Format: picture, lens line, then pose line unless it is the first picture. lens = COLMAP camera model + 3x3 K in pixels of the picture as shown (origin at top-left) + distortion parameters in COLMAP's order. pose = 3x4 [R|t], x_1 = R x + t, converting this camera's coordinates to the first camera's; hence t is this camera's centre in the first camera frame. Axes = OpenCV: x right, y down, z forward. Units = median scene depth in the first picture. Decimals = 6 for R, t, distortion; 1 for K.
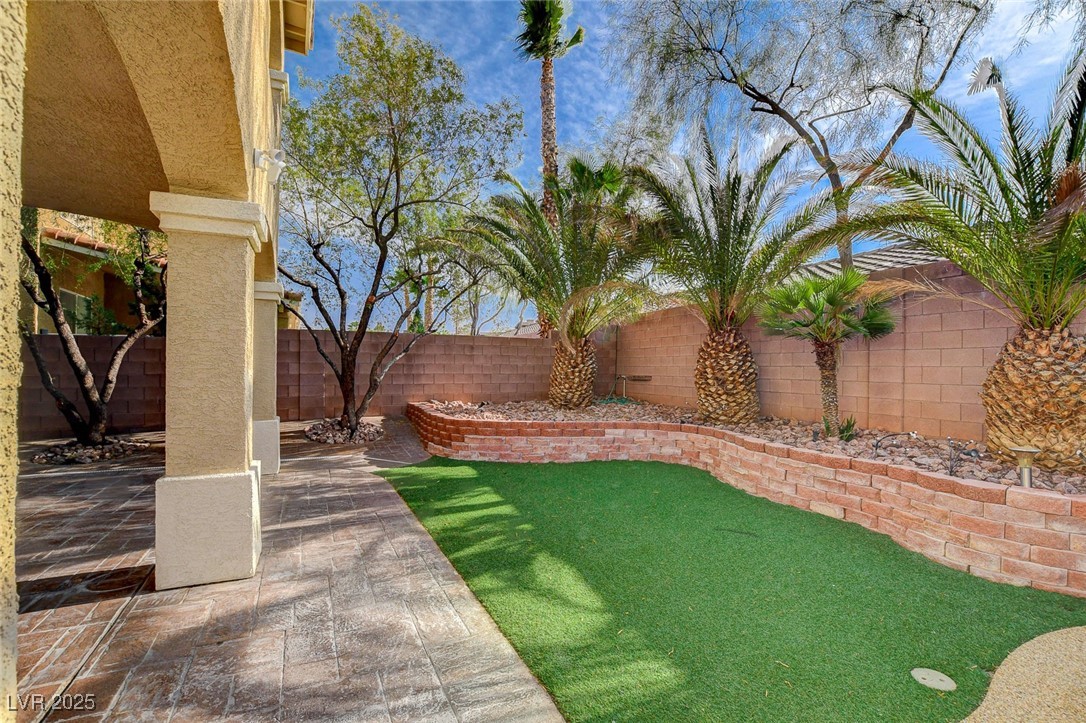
lens RADIAL K [[462.6, 0, 554.7], [0, 462.6, 363.7], [0, 0, 1]] dist [-0.029753, -0.000188]
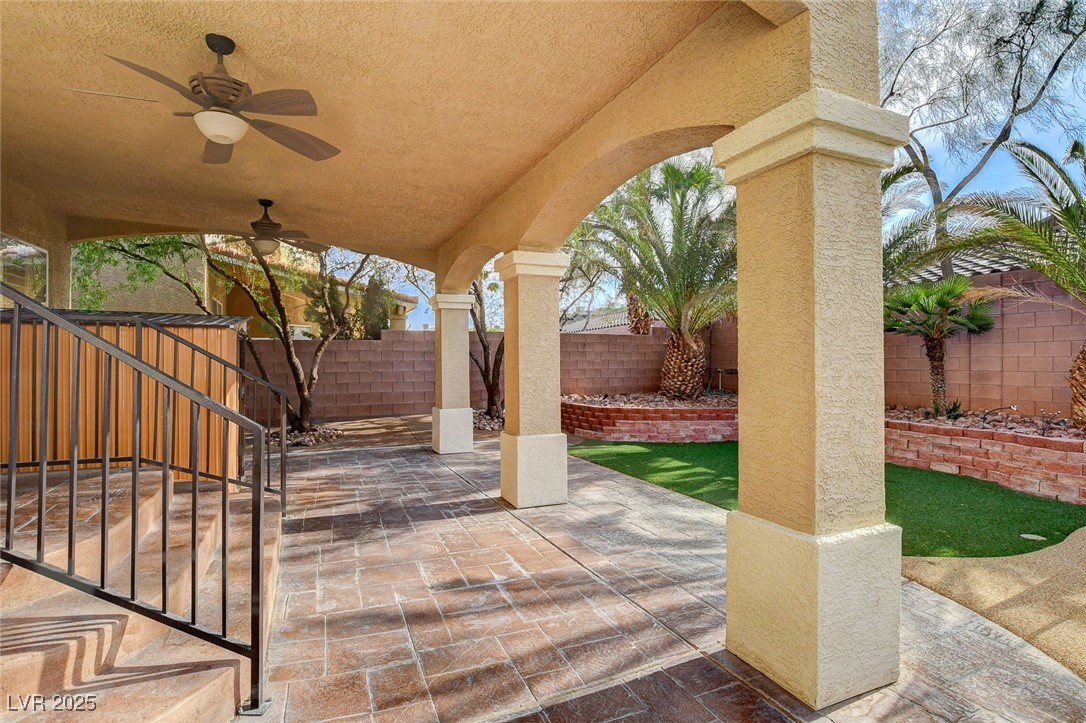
lens RADIAL K [[528.0, 0, 546.0], [0, 528.0, 364.2], [0, 0, 1]] dist [-0.026811, 0.000786]
pose [[0.998547, -0.012610, -0.052392, -0.373183], [0.013120, 0.999870, 0.009417, -0.004323], [0.052266, -0.010091, 0.998582, -0.436928]]
